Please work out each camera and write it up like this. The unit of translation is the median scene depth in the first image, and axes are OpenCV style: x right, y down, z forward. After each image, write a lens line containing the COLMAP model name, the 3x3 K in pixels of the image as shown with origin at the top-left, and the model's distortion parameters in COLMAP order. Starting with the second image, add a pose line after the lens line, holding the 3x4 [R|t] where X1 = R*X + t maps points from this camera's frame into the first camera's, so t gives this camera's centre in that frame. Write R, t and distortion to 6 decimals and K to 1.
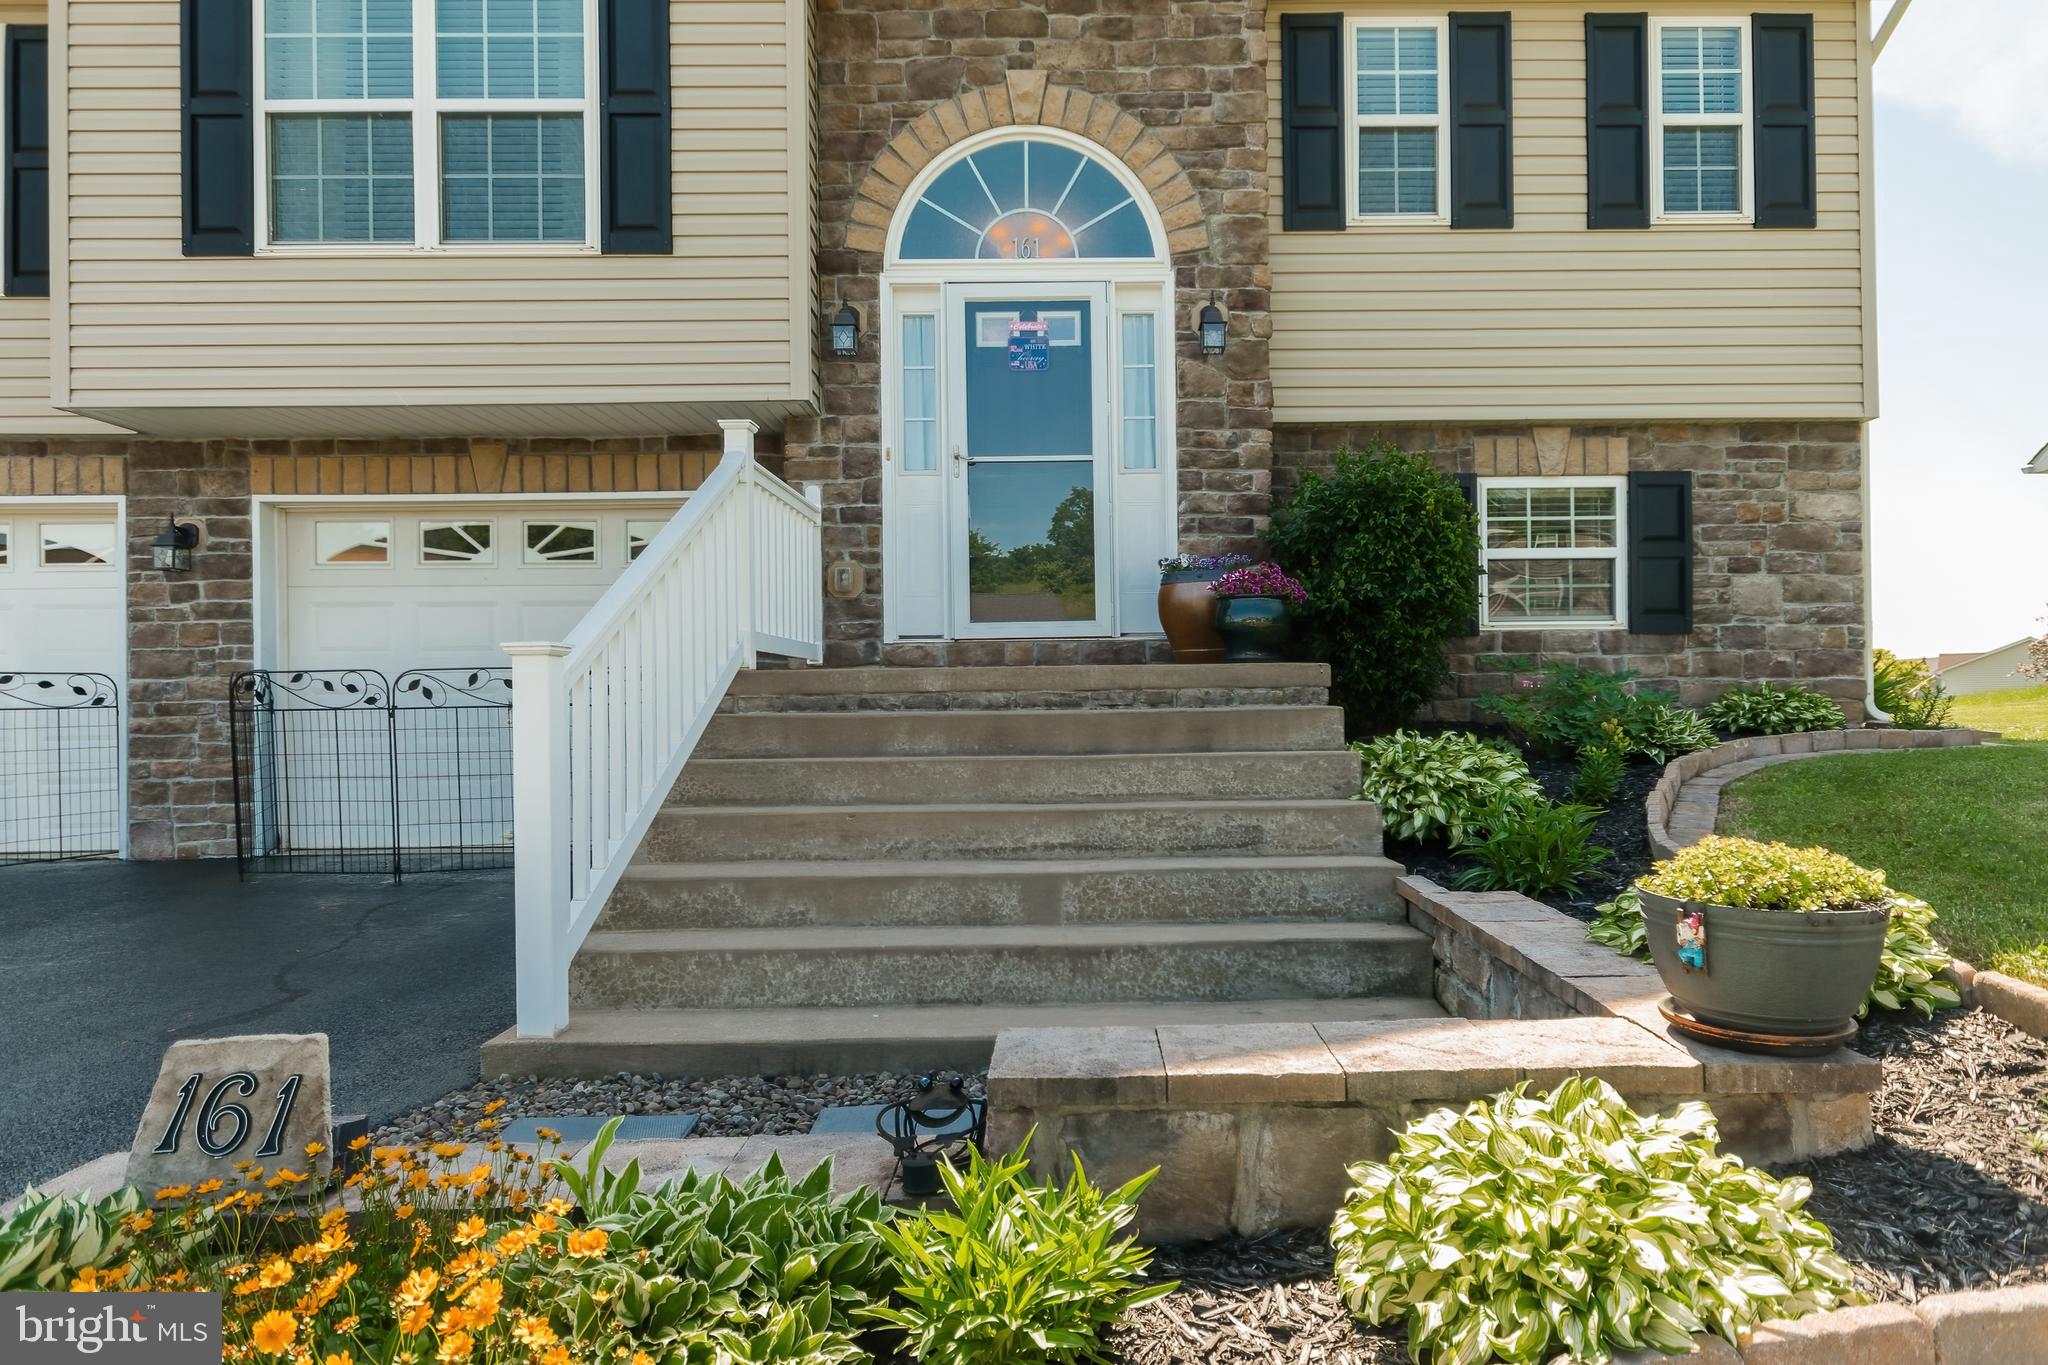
lens RADIAL K [[1181.7, 0, 1076.0], [0, 1181.7, 692.8], [0, 0, 1]] dist [0.006110, -0.001295]
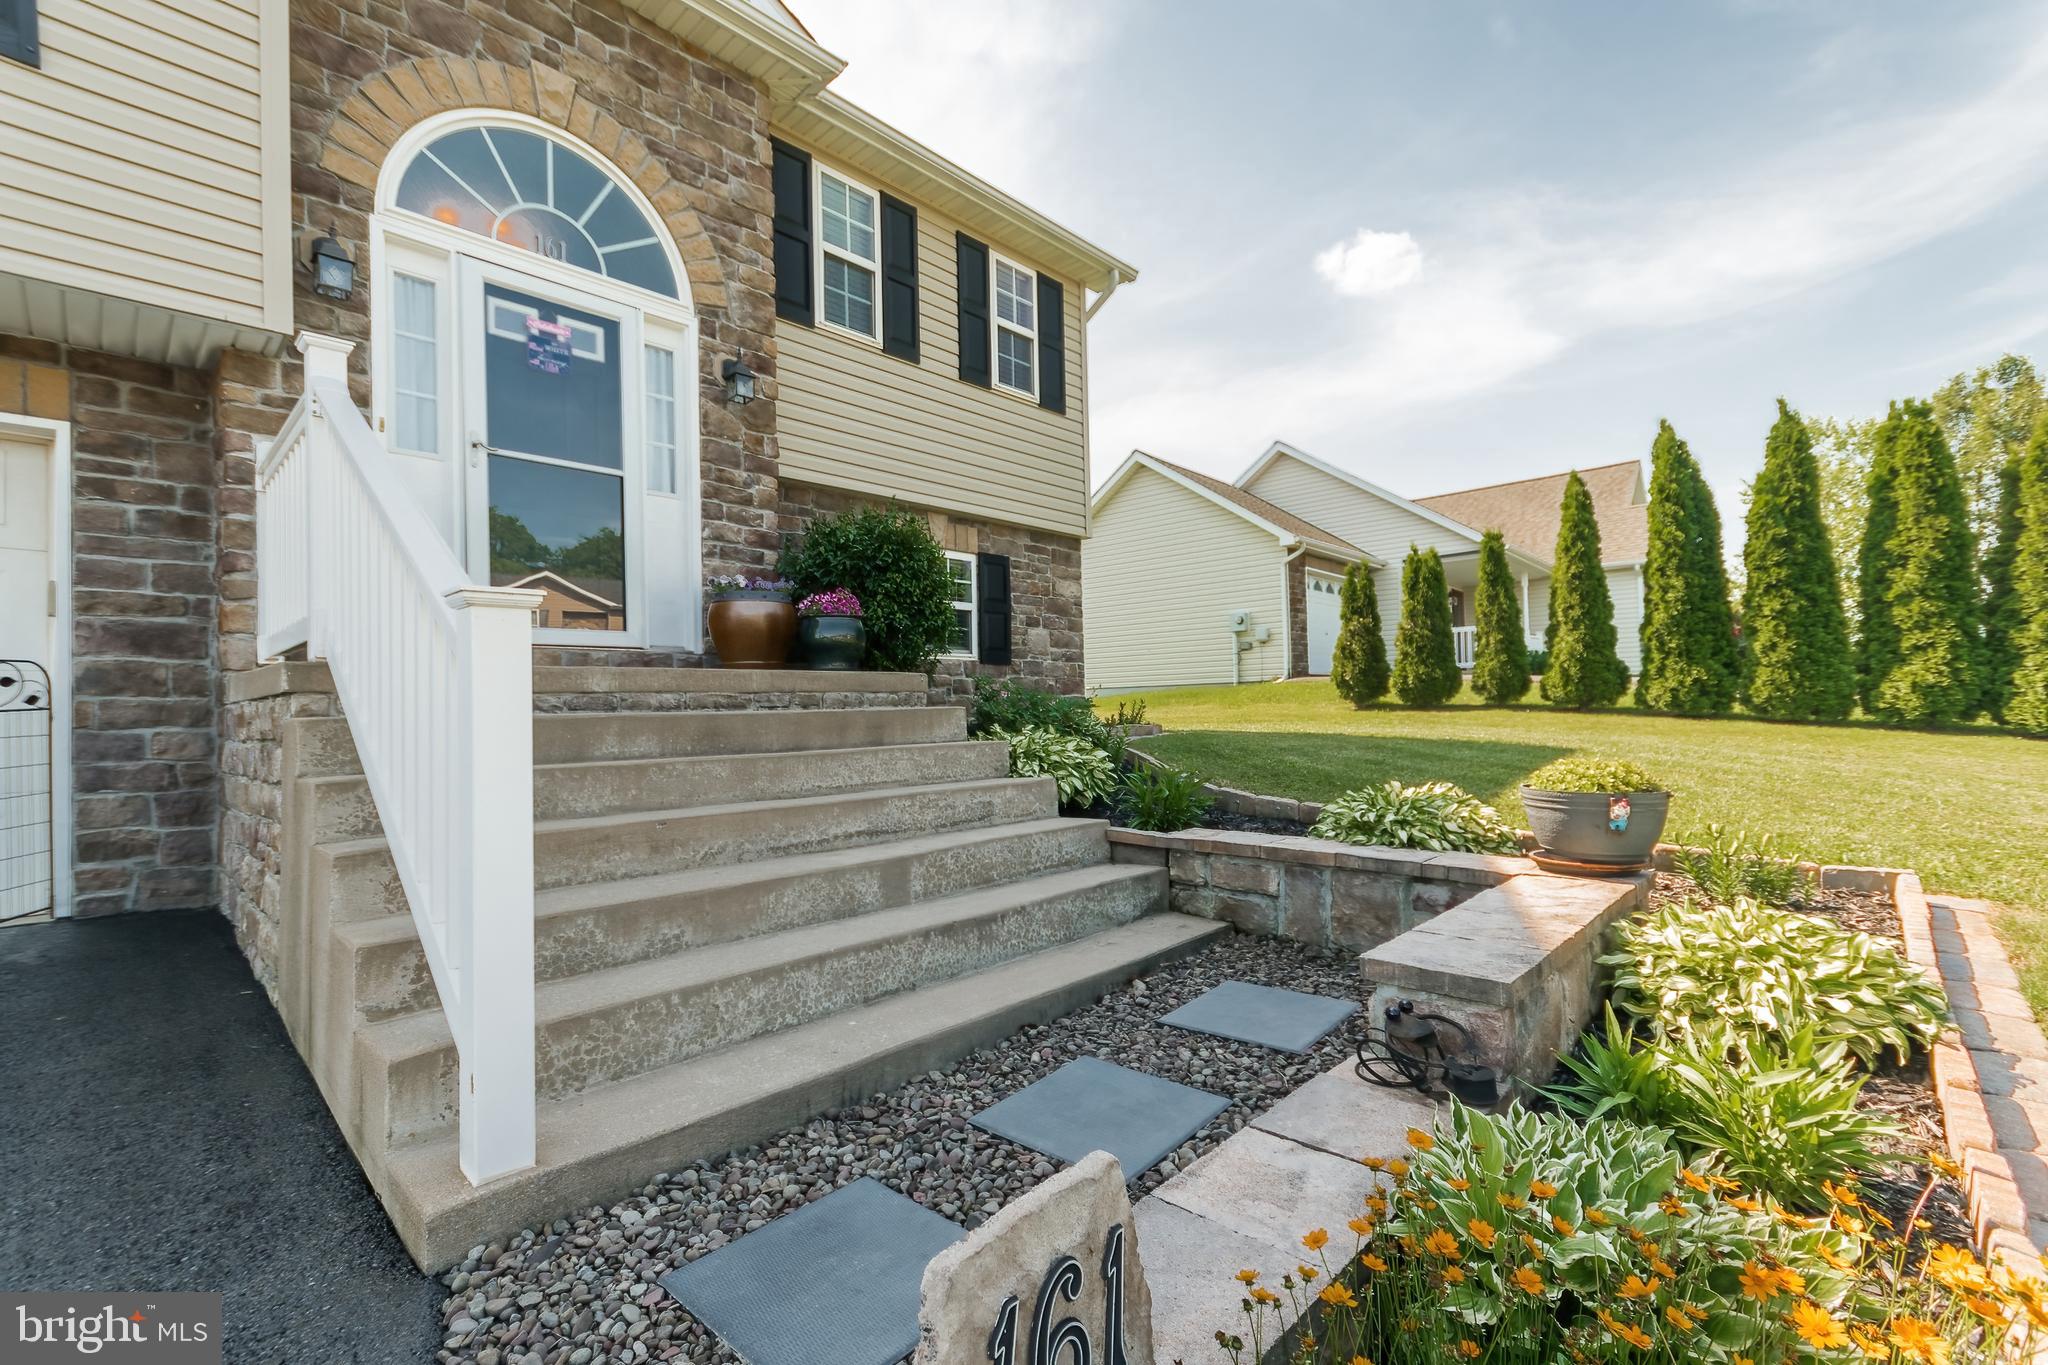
lens RADIAL K [[901.3, 0, 1021.2], [0, 901.3, 692.0], [0, 0, 1]] dist [0.012687, -0.000197]
pose [[0.697581, 0.012280, 0.716400, -0.305915], [0.010509, 0.999570, -0.027367, 0.016626], [-0.716429, 0.026619, 0.697152, 0.206715]]
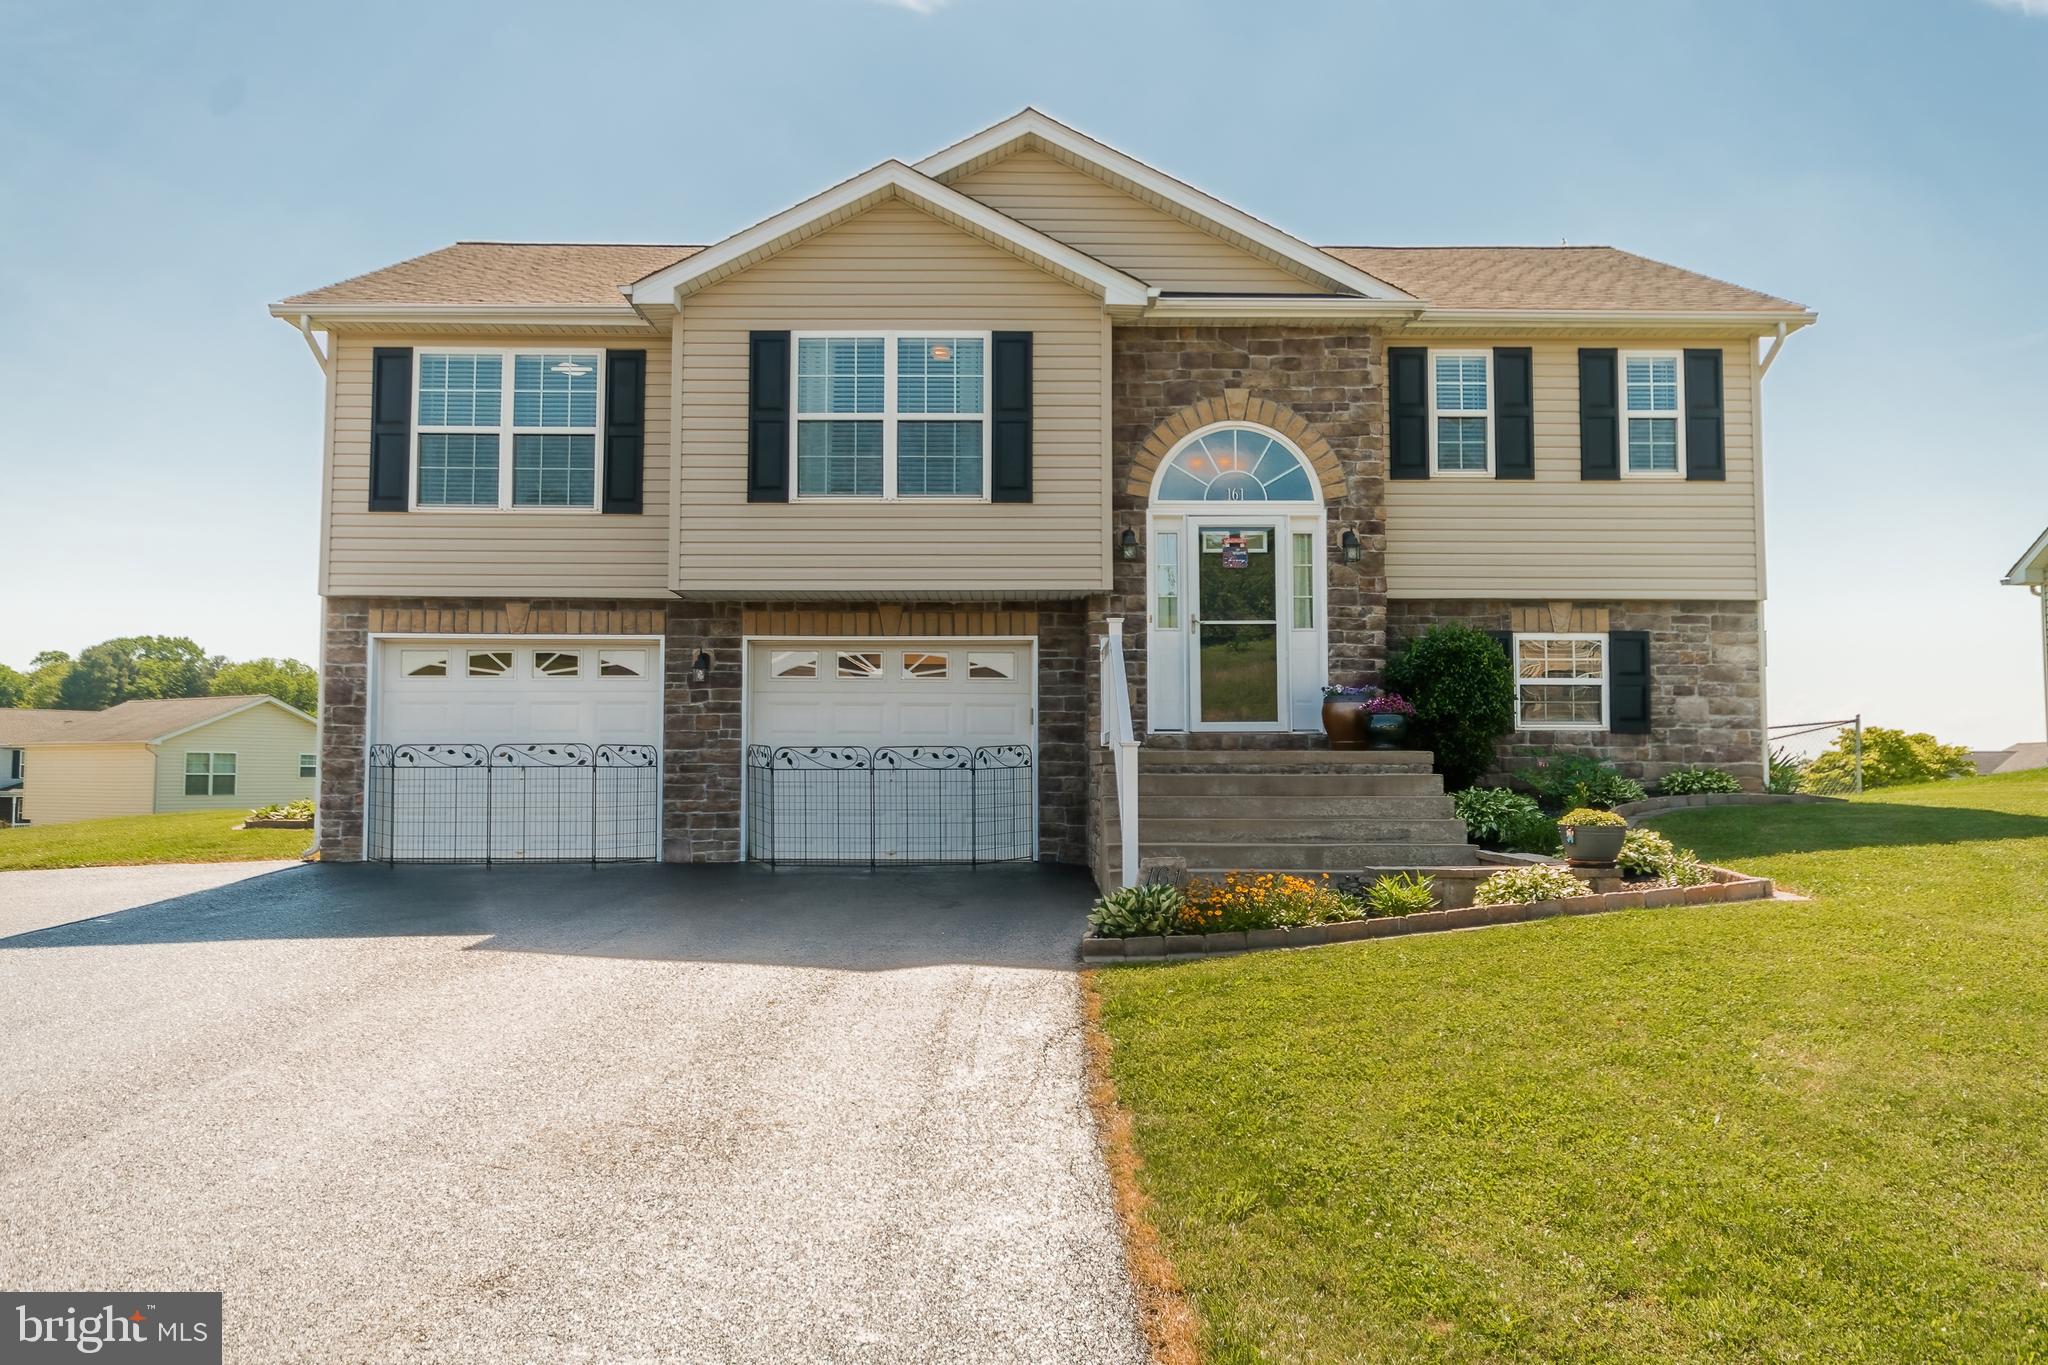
lens RADIAL K [[1478.5, 0, 981.6], [0, 1478.5, 693.6], [0, 0, 1]] dist [-0.001691, 0.003322]
pose [[0.999671, 0.012729, -0.022247, -0.346200], [-0.013856, 0.998588, -0.051277, 0.010326], [0.021563, 0.051569, 0.998437, -1.045604]]
